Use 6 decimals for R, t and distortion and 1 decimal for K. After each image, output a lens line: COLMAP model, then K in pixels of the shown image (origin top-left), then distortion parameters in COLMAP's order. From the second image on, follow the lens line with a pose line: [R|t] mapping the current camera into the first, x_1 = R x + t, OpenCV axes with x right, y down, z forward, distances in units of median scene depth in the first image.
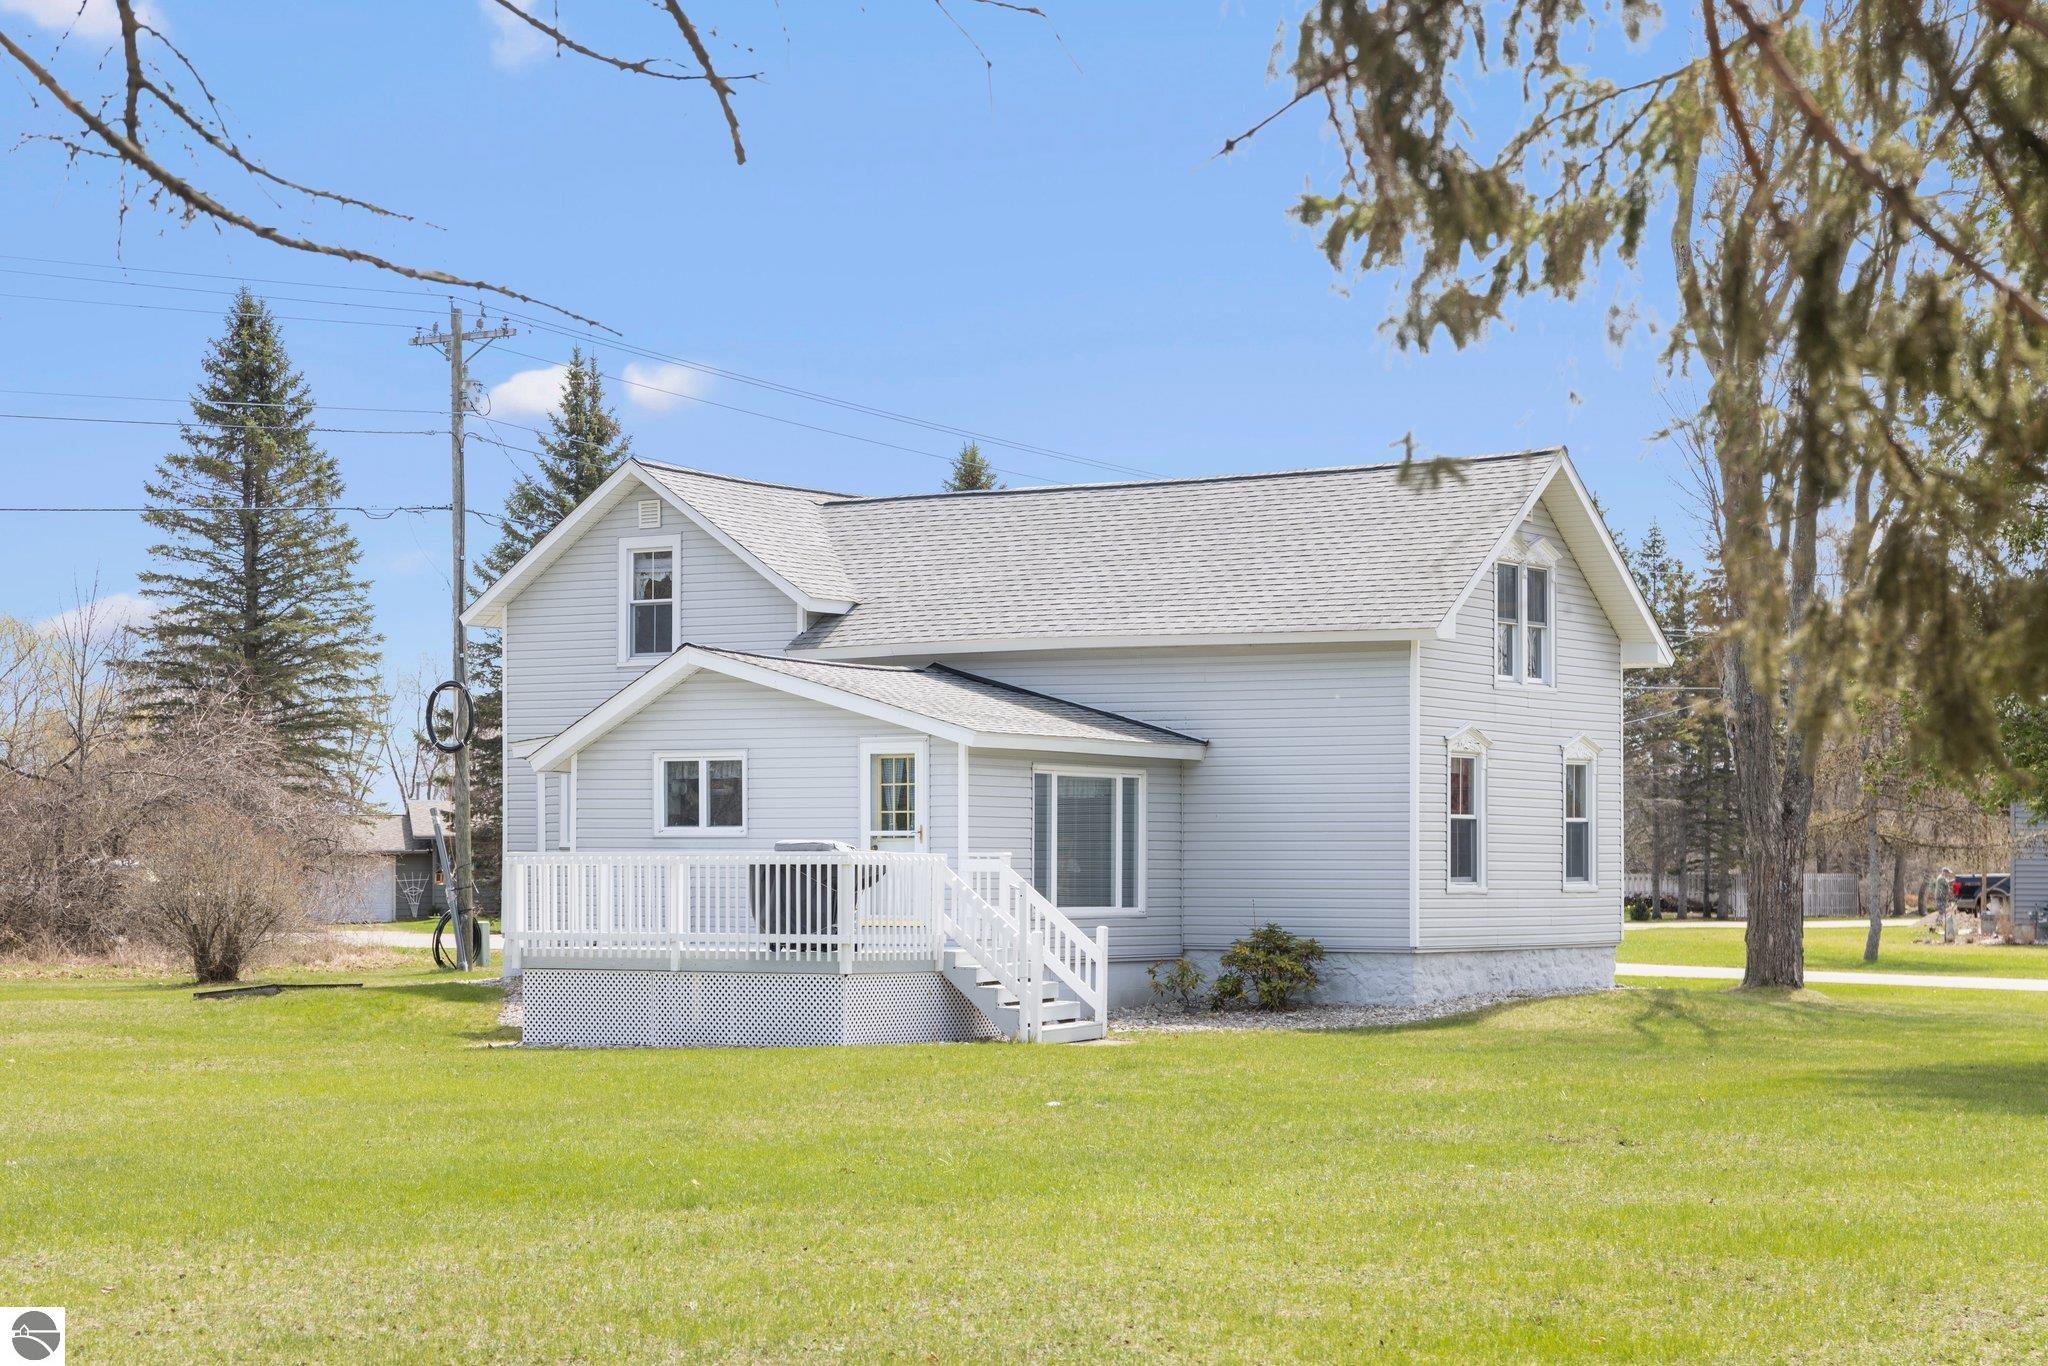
lens RADIAL K [[3700.9, 0, 1024.0], [0, 3700.9, 683.0], [0, 0, 1]] dist [0.020502, -0.050624]
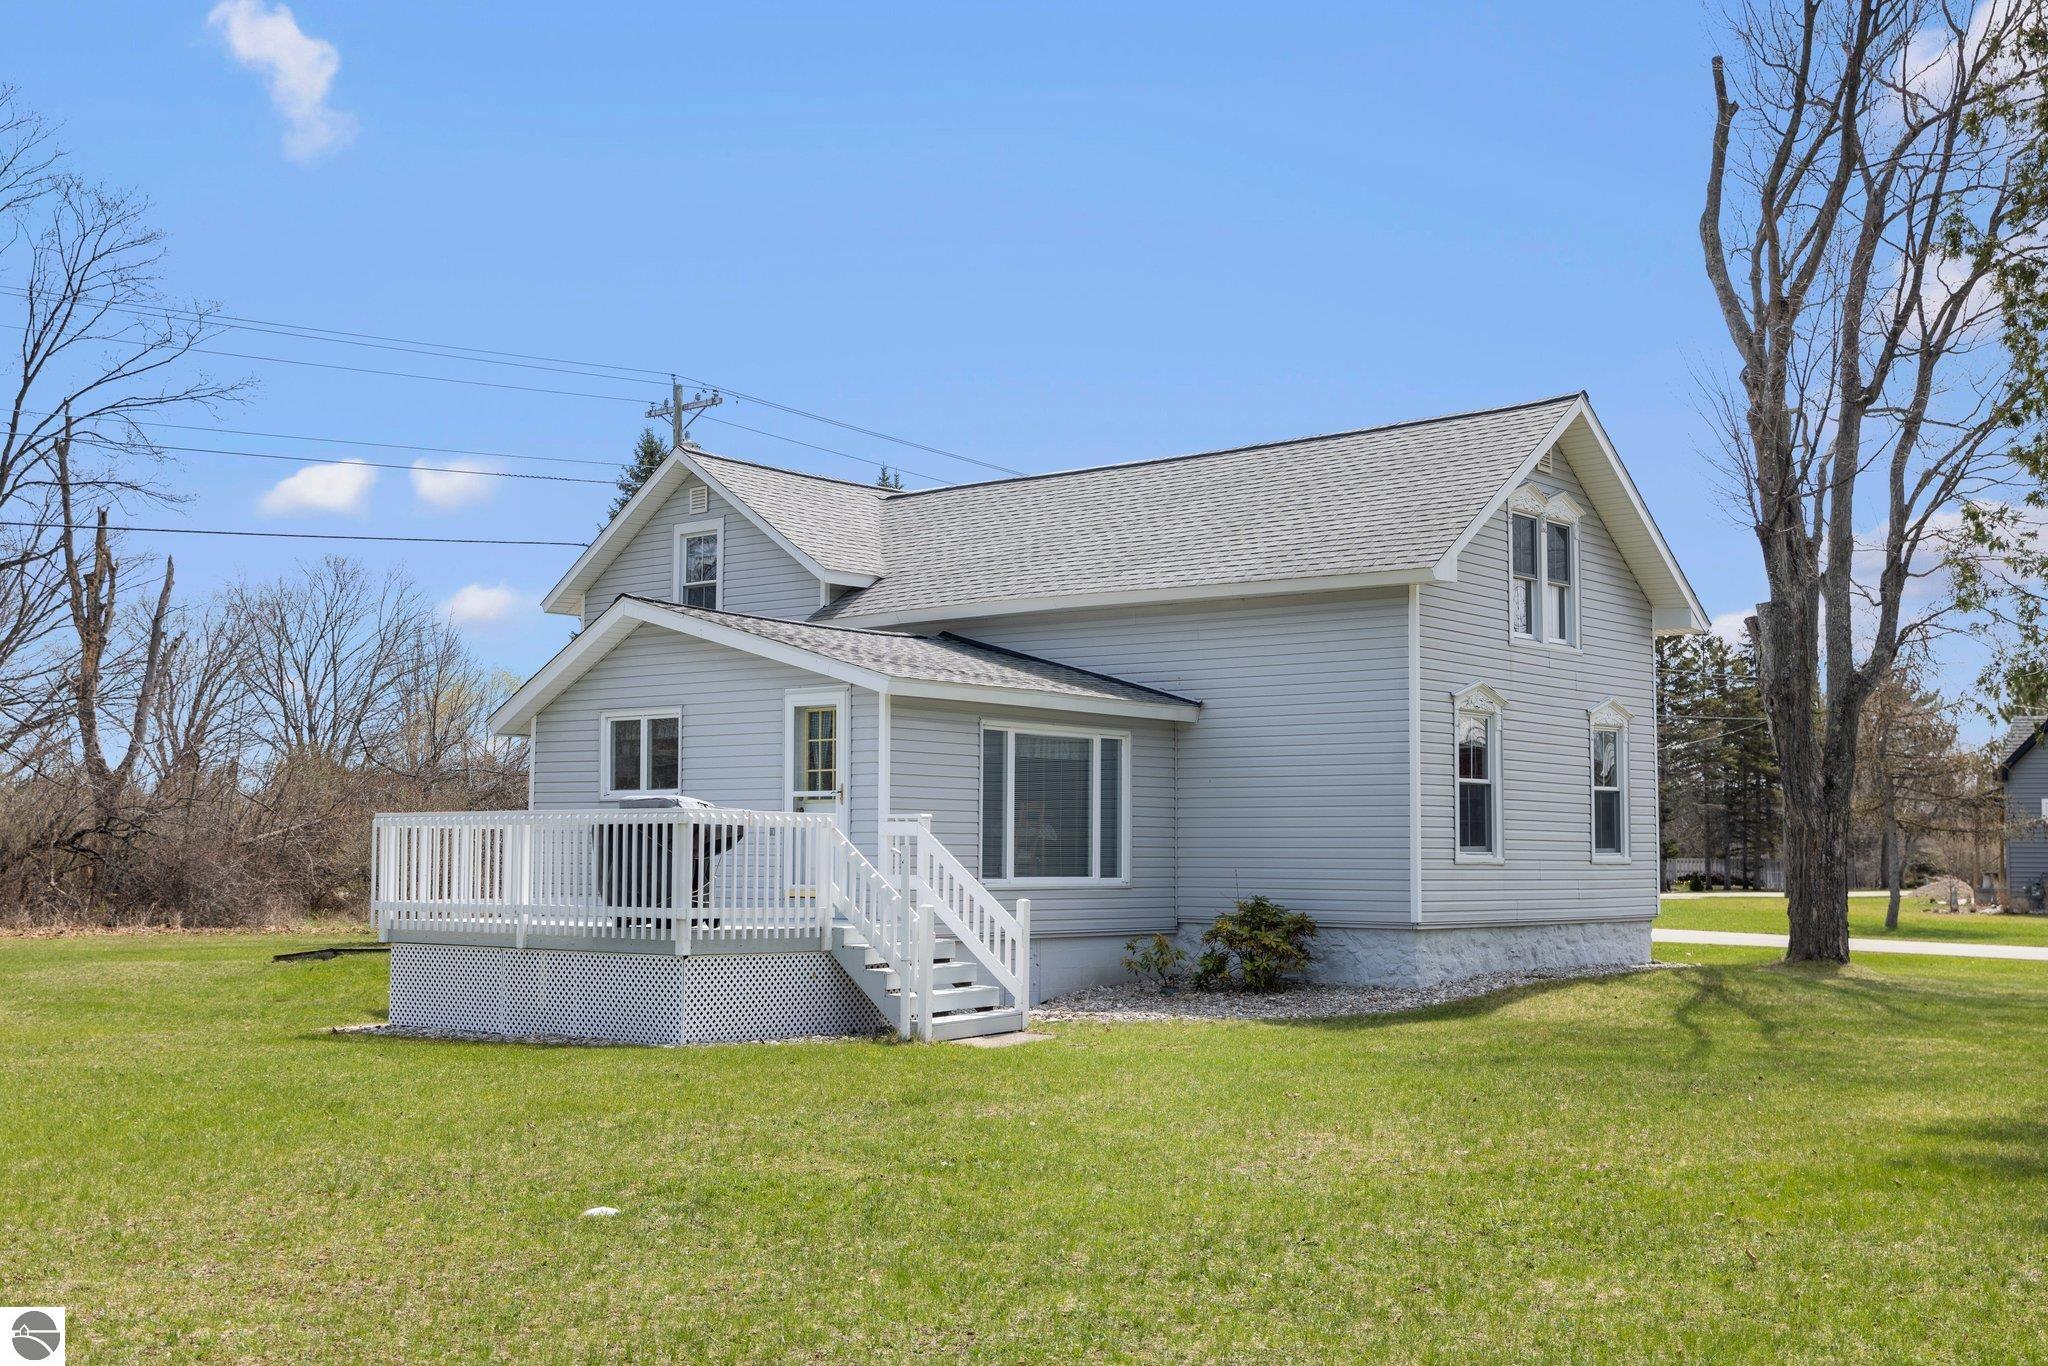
lens RADIAL K [[2194.7, 0, 1022.8], [0, 2194.7, 644.4], [0, 0, 1]] dist [0.000570, 0.012102]
pose [[0.991043, -0.010099, -0.133162, 0.080479], [0.003912, 0.998904, -0.046643, 0.027349], [0.133487, 0.045705, 0.989996, 0.442628]]
